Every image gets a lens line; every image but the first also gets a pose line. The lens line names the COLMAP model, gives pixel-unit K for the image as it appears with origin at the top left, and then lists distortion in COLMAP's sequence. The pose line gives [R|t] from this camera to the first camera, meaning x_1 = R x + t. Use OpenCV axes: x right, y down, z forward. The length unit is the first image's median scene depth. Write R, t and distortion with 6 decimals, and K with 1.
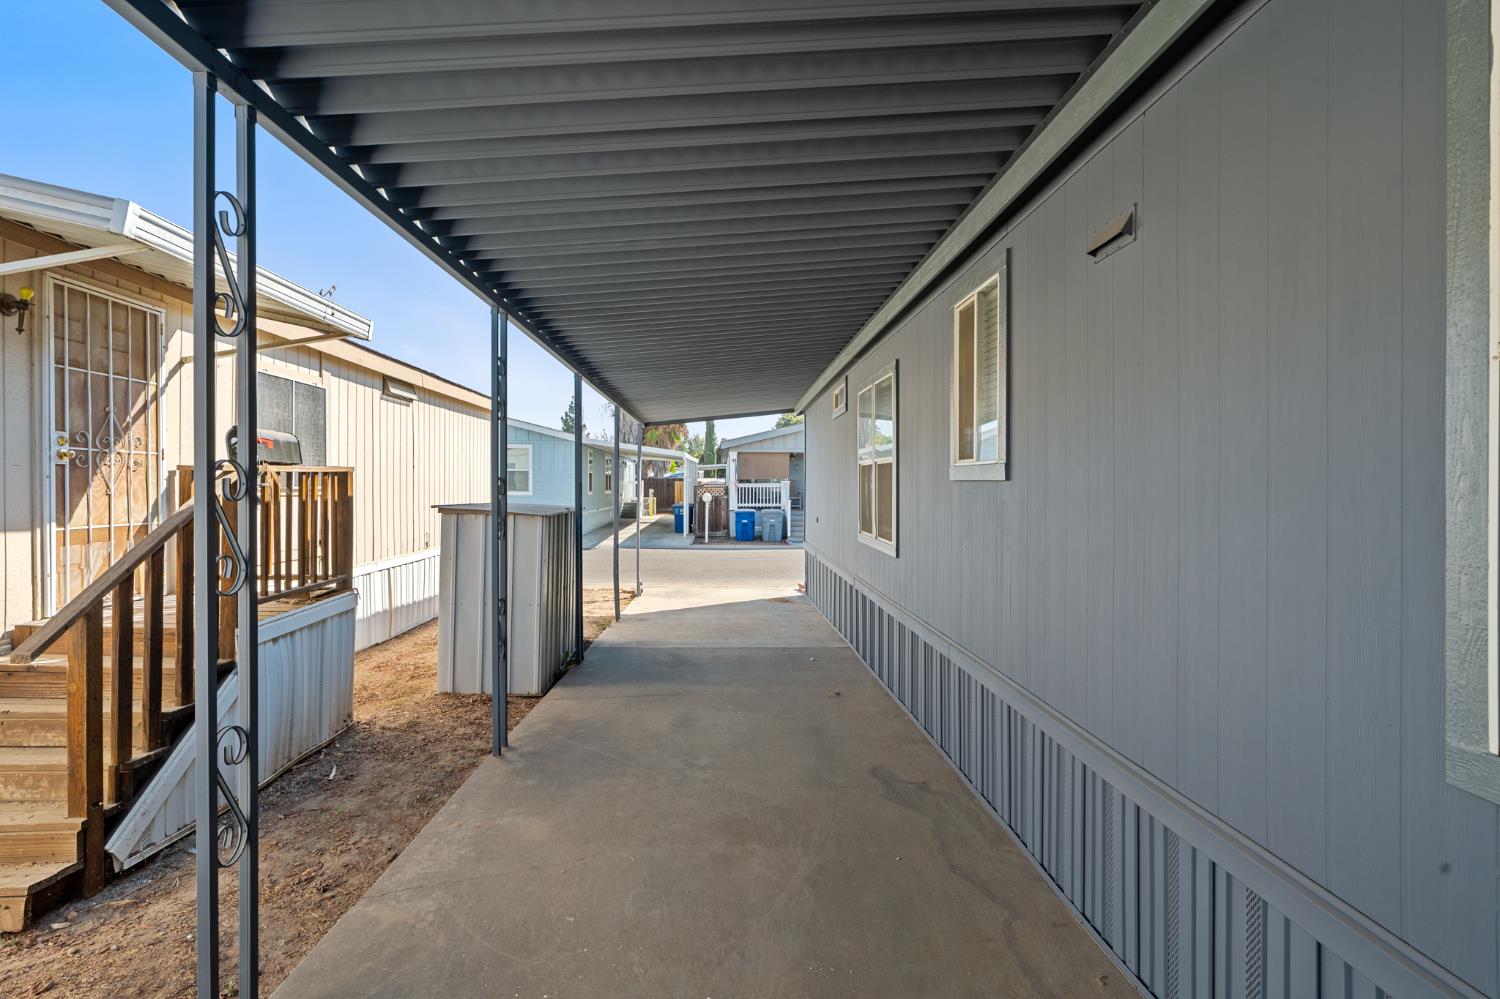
lens RADIAL K [[765.5, 0, 750.3], [0, 765.5, 492.8], [0, 0, 1]] dist [-0.000975, 0.000896]
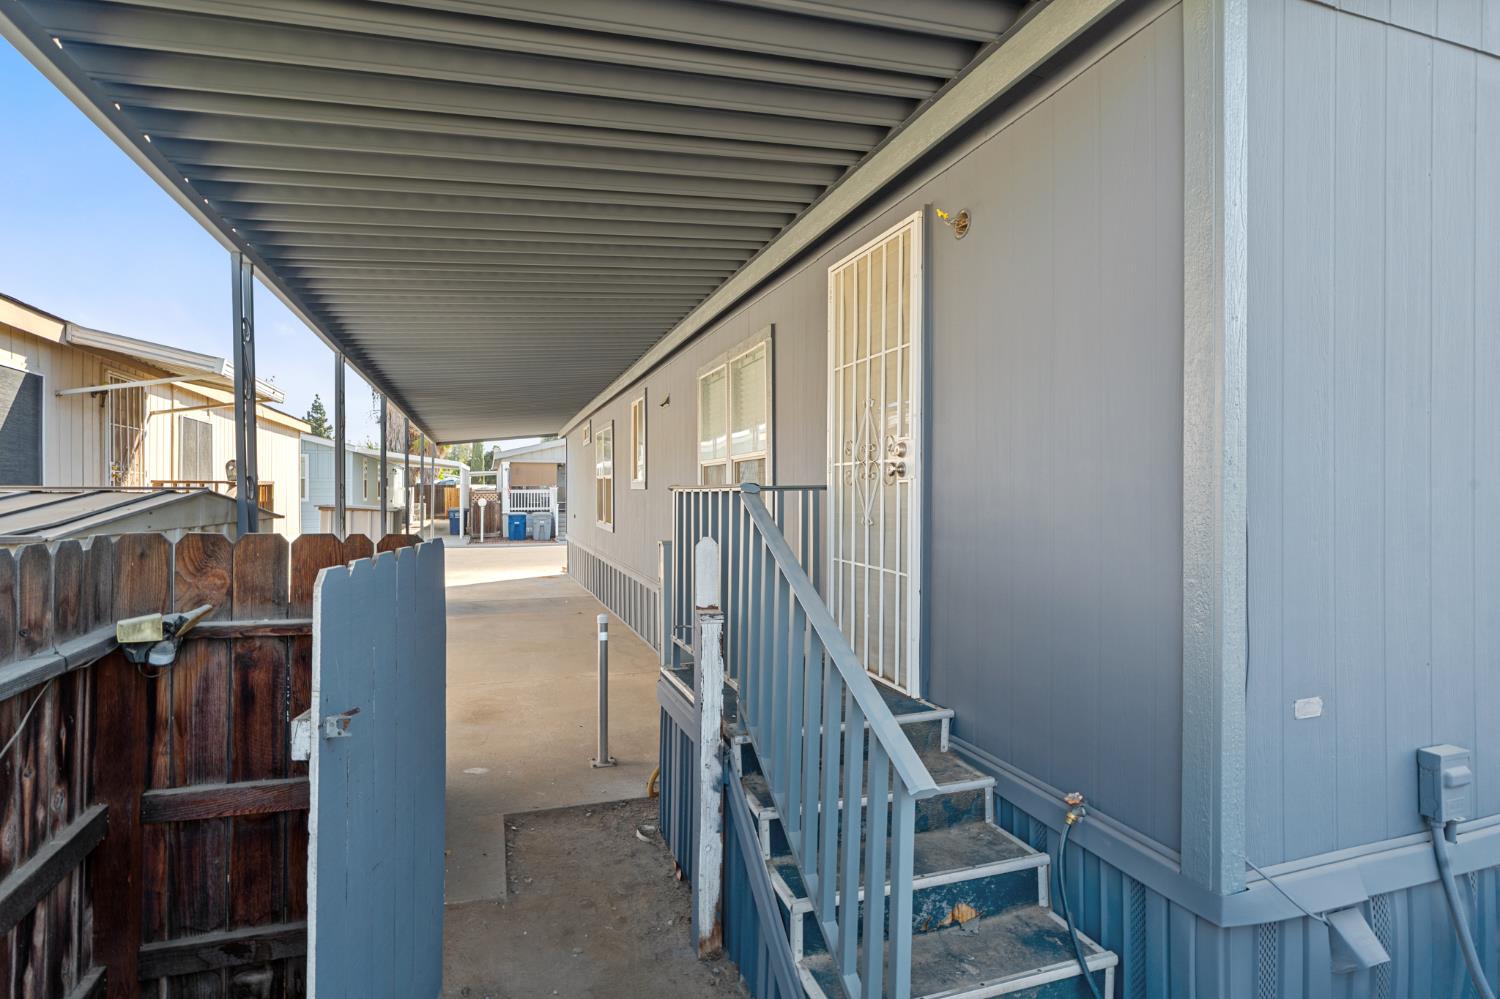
lens RADIAL K [[765.5, 0, 749.2], [0, 765.5, 493.0], [0, 0, 1]] dist [-0.000975, 0.000896]
pose [[0.957622, -0.004028, 0.287998, -0.004067], [0.006188, 0.999959, -0.006588, 0.001896], [-0.287960, 0.008091, 0.957608, -0.191631]]
